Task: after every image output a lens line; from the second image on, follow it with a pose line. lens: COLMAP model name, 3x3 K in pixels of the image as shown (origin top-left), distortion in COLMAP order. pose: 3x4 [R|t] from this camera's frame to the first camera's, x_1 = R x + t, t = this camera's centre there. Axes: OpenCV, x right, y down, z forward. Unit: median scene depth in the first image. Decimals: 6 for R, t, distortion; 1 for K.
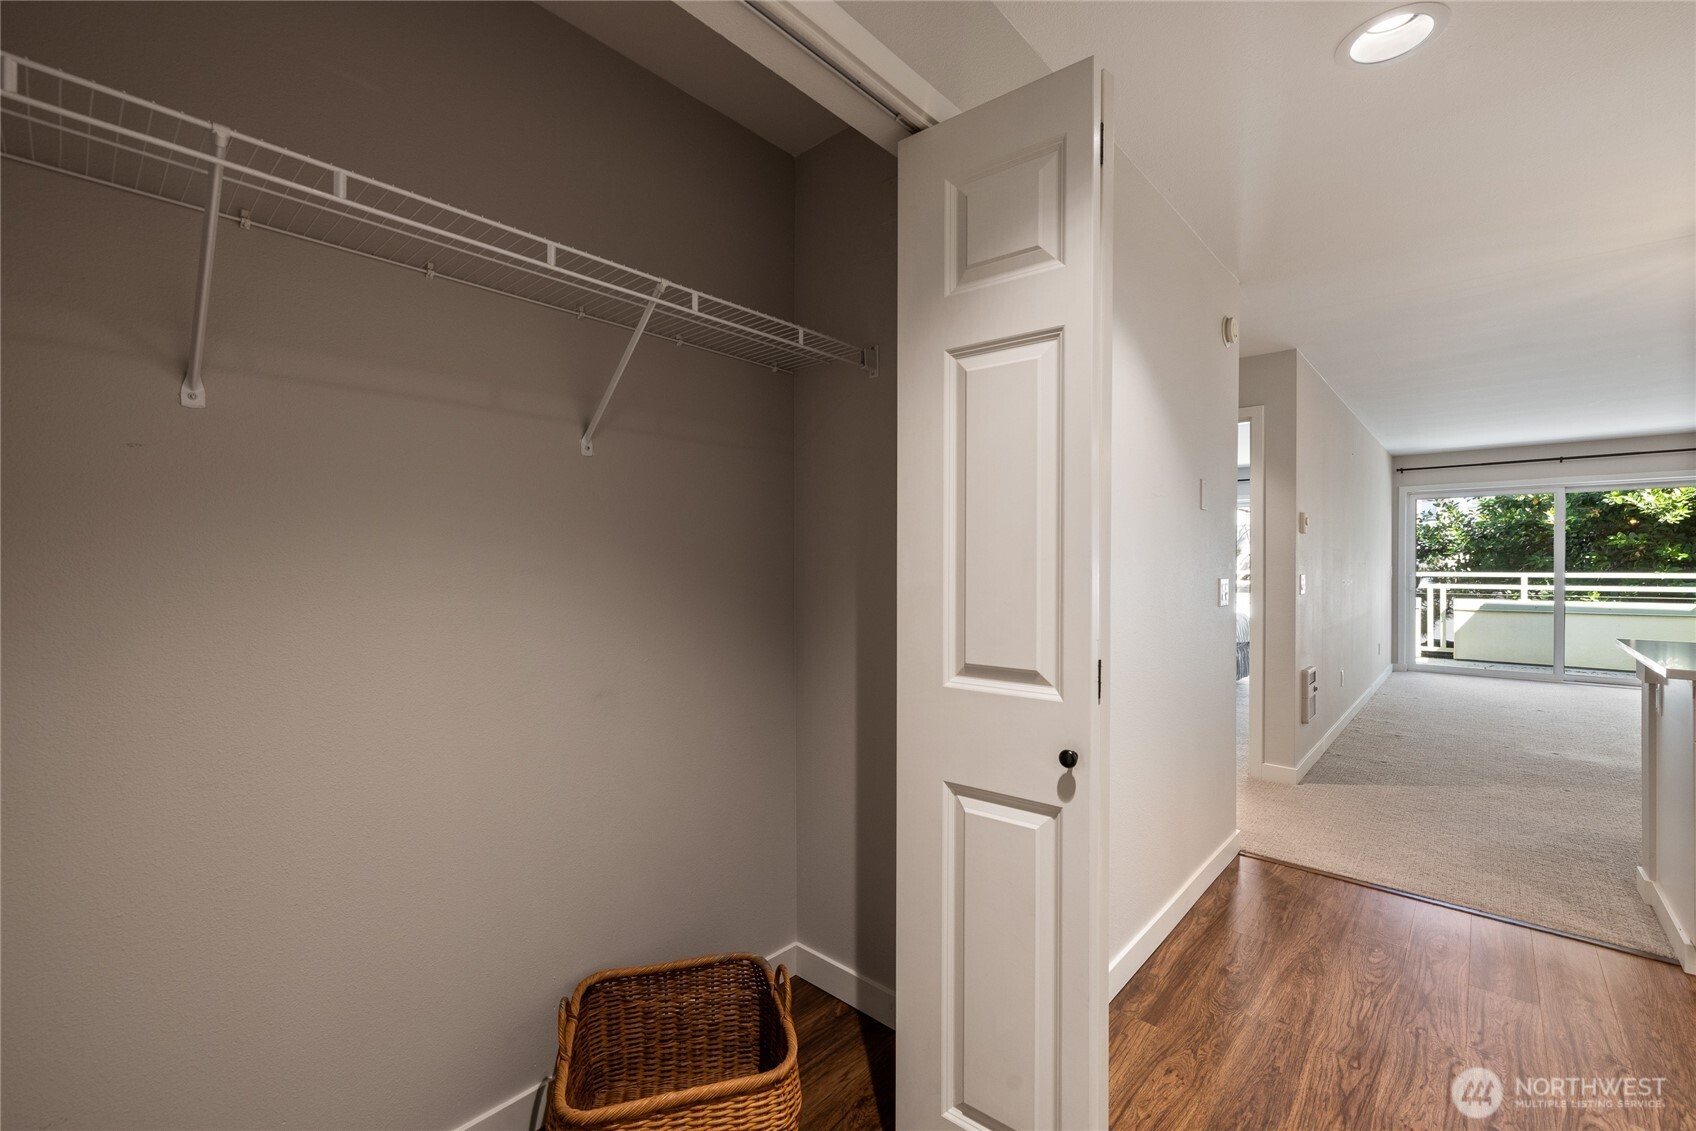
lens RADIAL K [[710.5, 0, 841.2], [0, 710.5, 571.1], [0, 0, 1]] dist [0.002724, -0.000193]
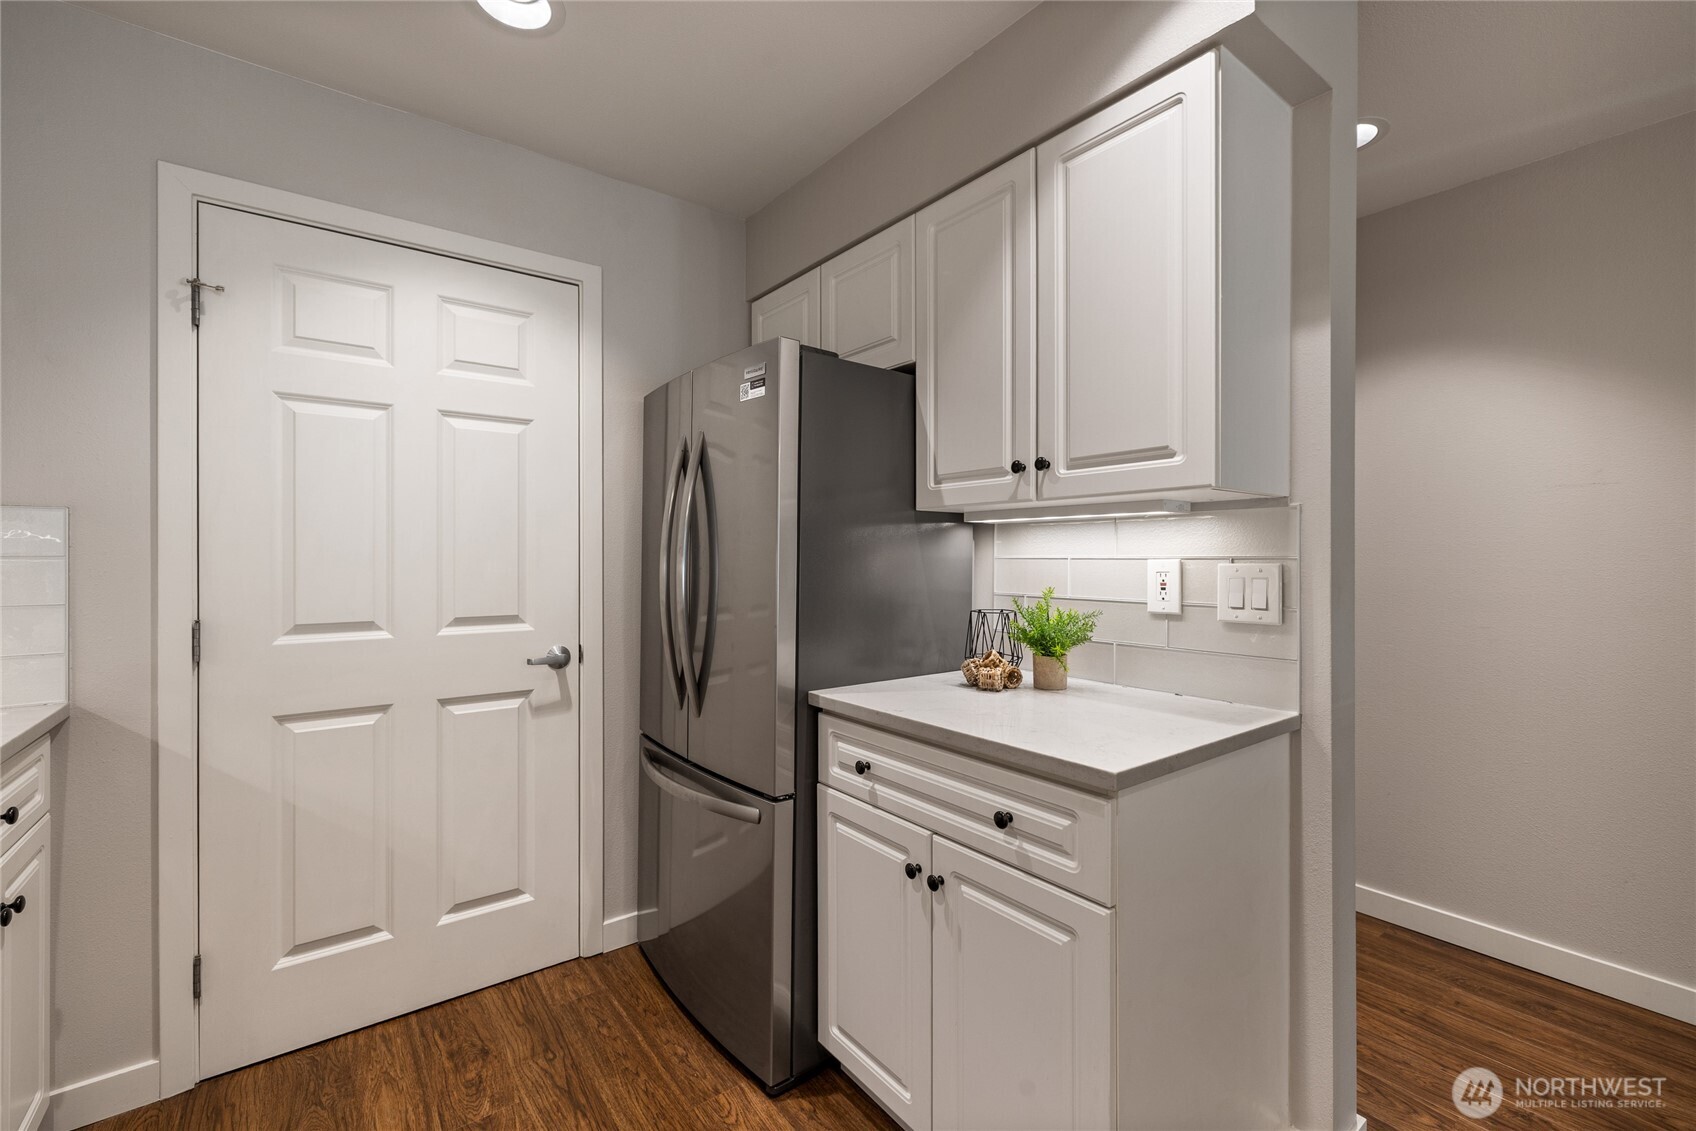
lens RADIAL K [[717.6, 0, 845.2], [0, 717.6, 559.7], [0, 0, 1]] dist [-0.000684, 0.000355]
pose [[-0.184061, 0.002043, -0.982913, 0.416886], [-0.008992, 0.999952, 0.003762, -0.000759], [0.982874, 0.009531, -0.184034, 0.072764]]
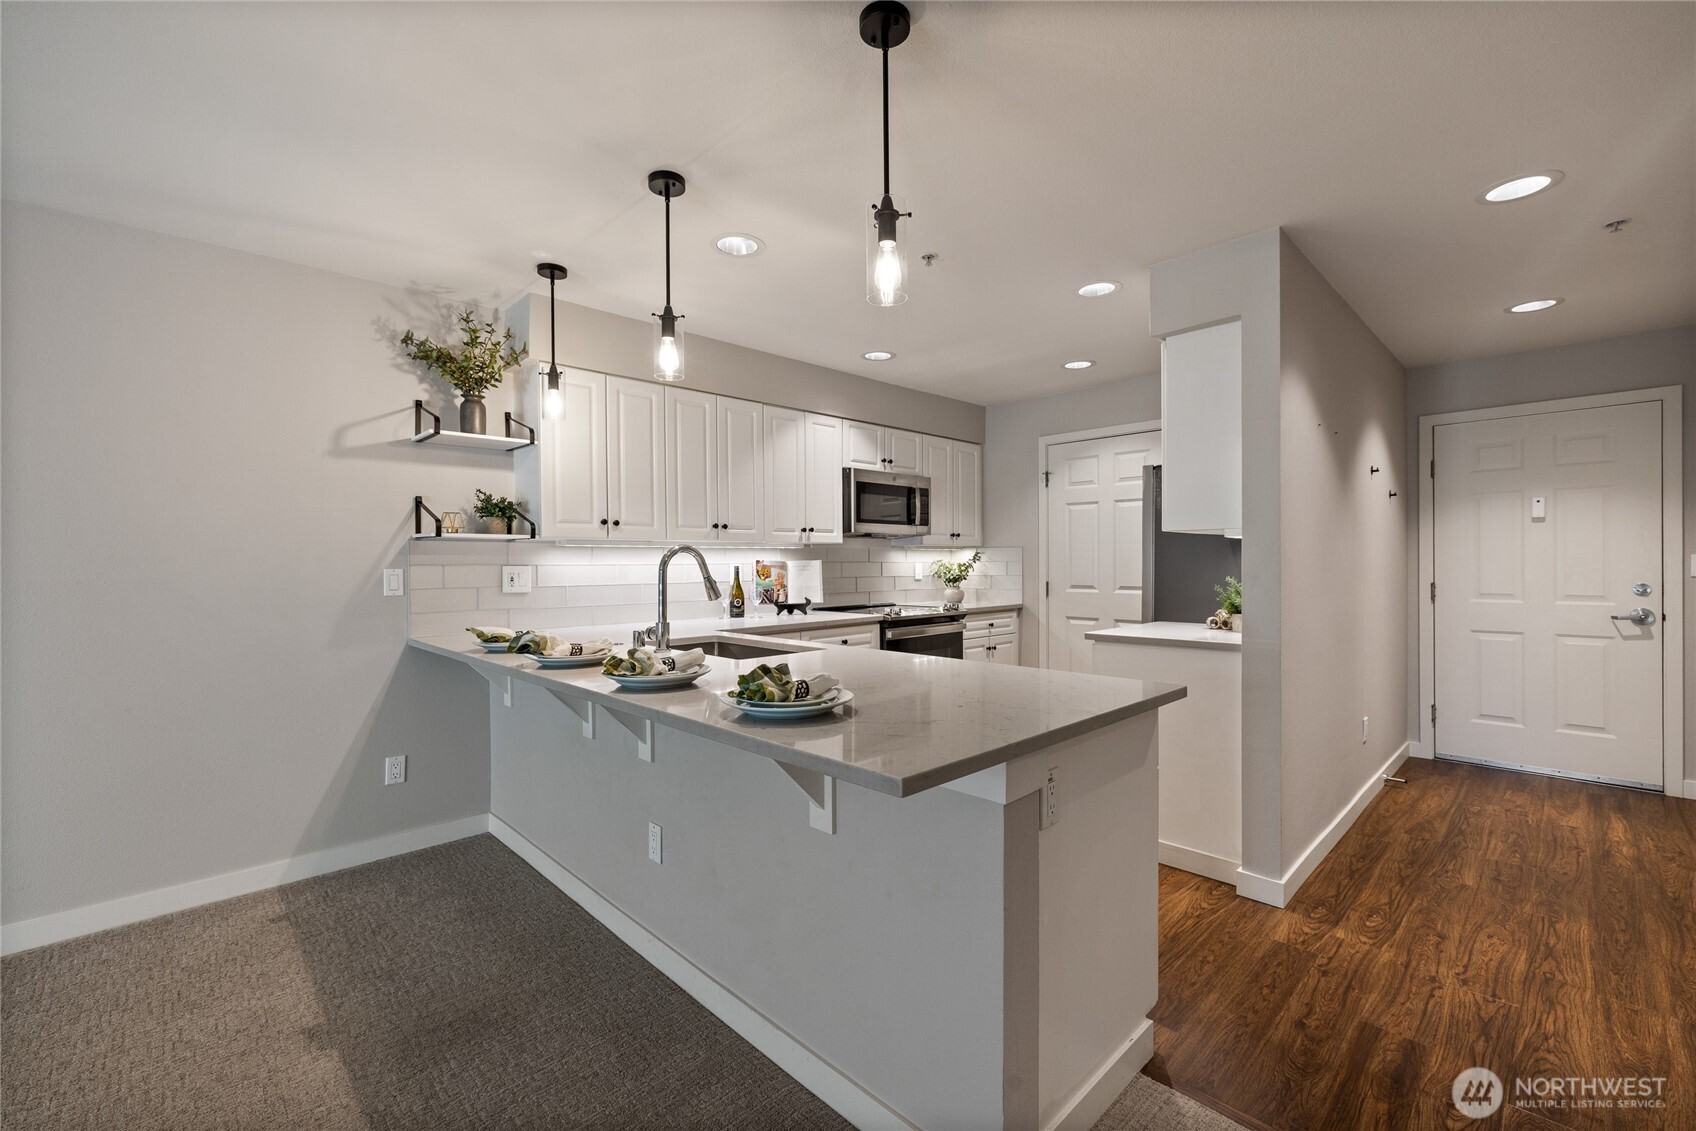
lens RADIAL K [[706.8, 0, 841.7], [0, 706.8, 565.4], [0, 0, 1]] dist [0.000429, -0.000380]
pose [[-0.997619, 0.004533, 0.068823, 0.388361], [0.005641, 0.999857, 0.015915, -0.006105], [-0.068741, 0.016266, -0.997502, 0.480546]]
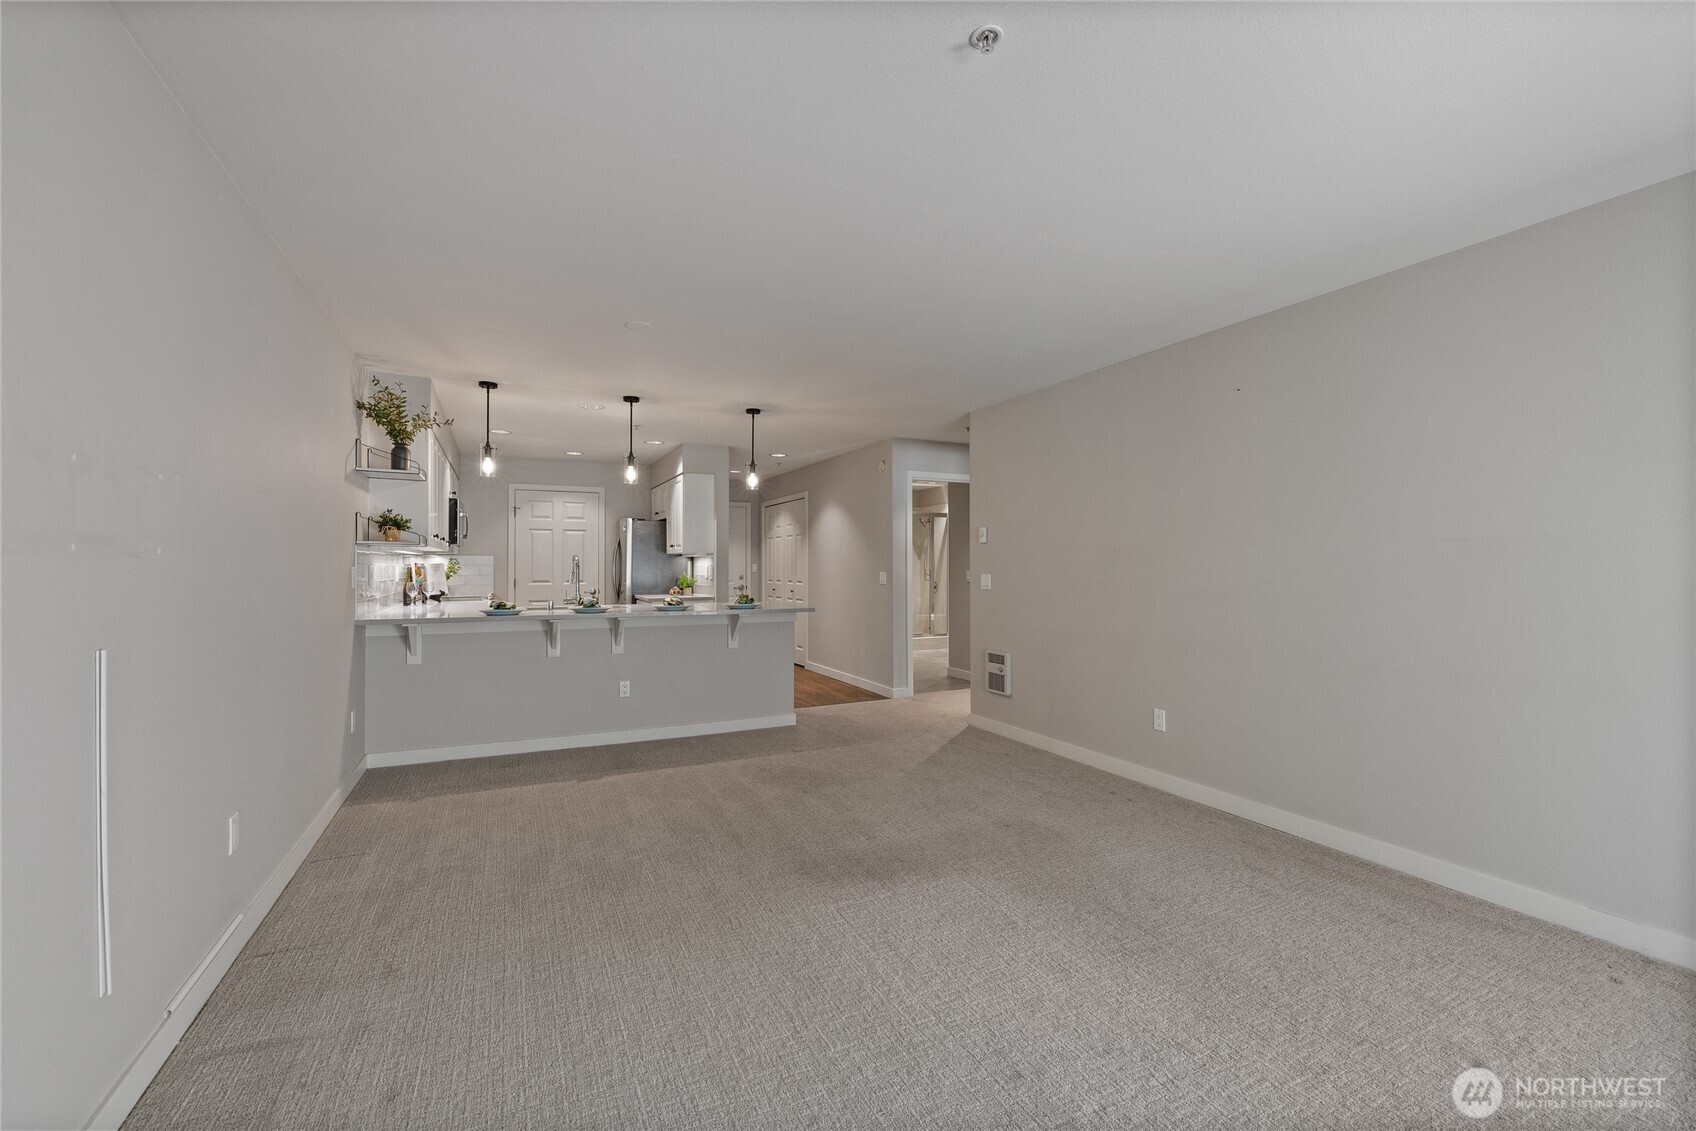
lens RADIAL K [[722.7, 0, 853.2], [0, 722.7, 568.3], [0, 0, 1]] dist [0.001052, 0.000108]
pose [[-0.371149, 0.001485, -0.928572, 0.974883], [-0.011262, 0.999918, 0.006101, -0.005914], [0.928505, 0.012722, -0.371102, 0.628191]]
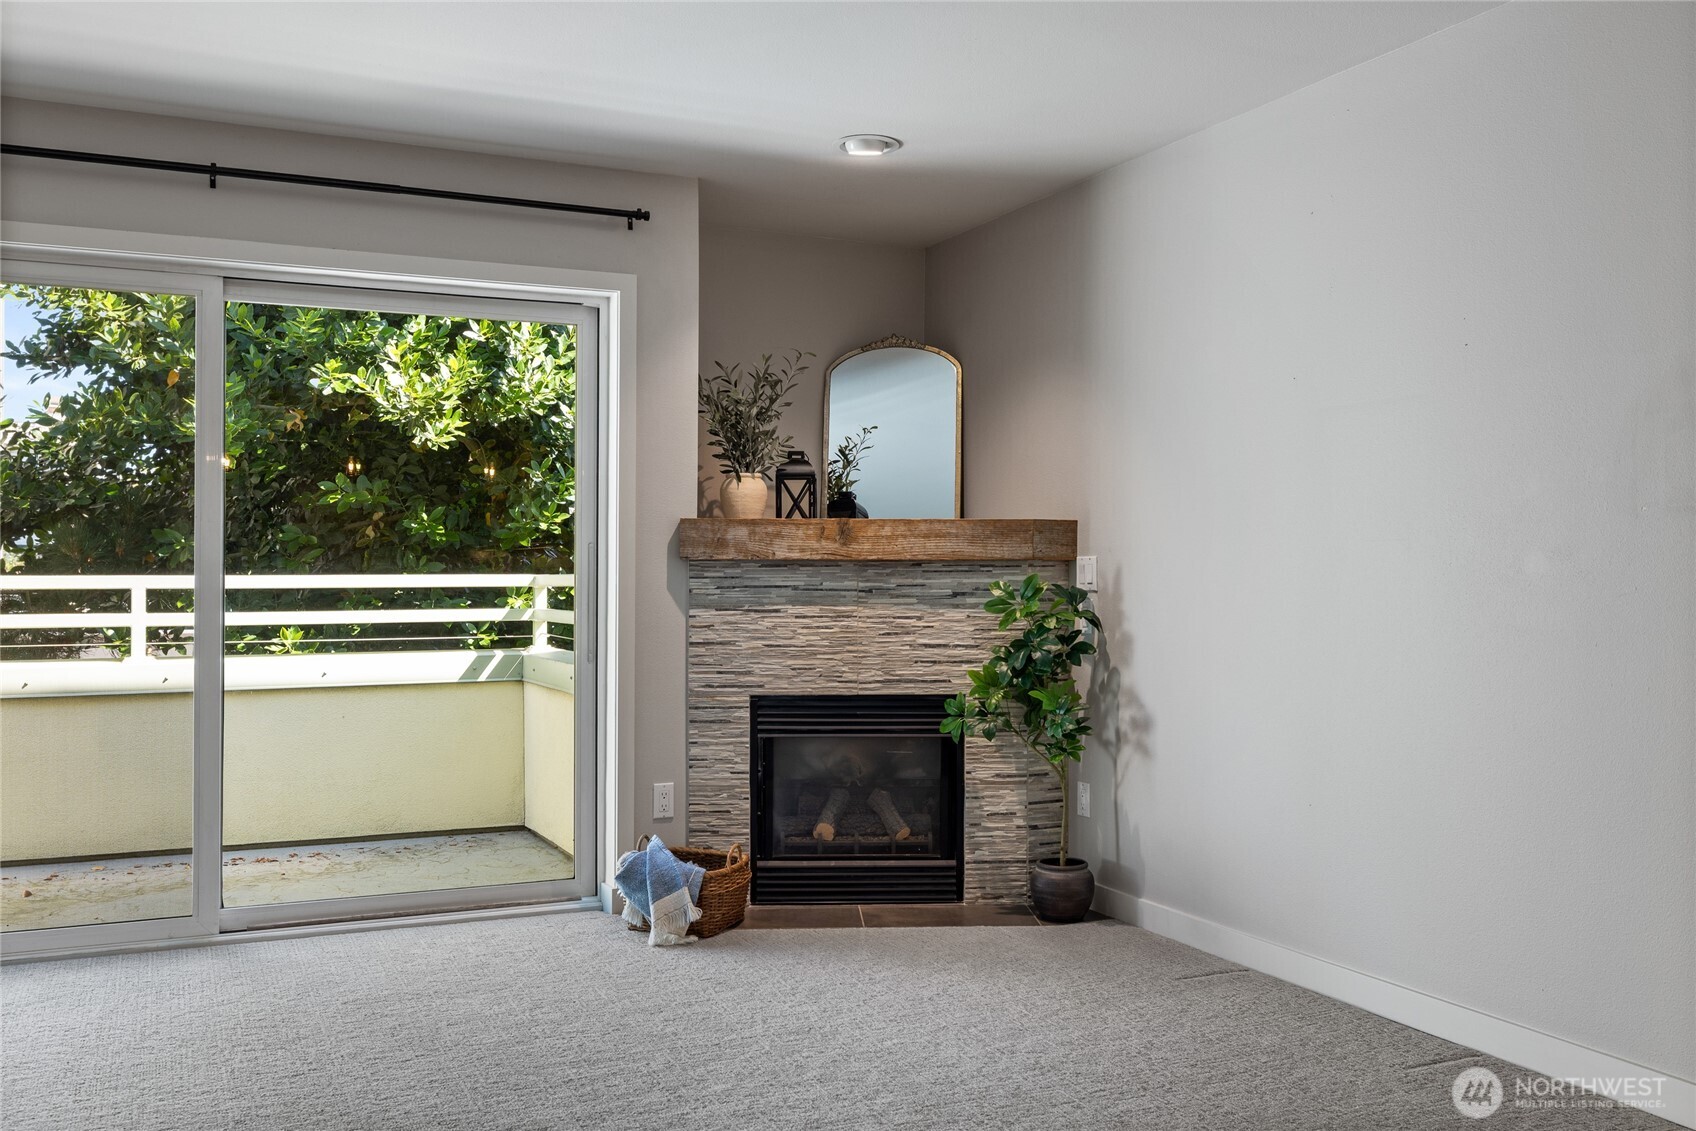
lens RADIAL K [[1505.9, 0, 848.0], [0, 1505.9, 565.5], [0, 0, 1]] dist [0.003198, 0.006007]
pose [[0.392400, 0.007322, 0.919766, 0.473086], [0.010821, 0.999862, -0.012577, 0.010630], [-0.919731, 0.014888, 0.392267, 0.450328]]
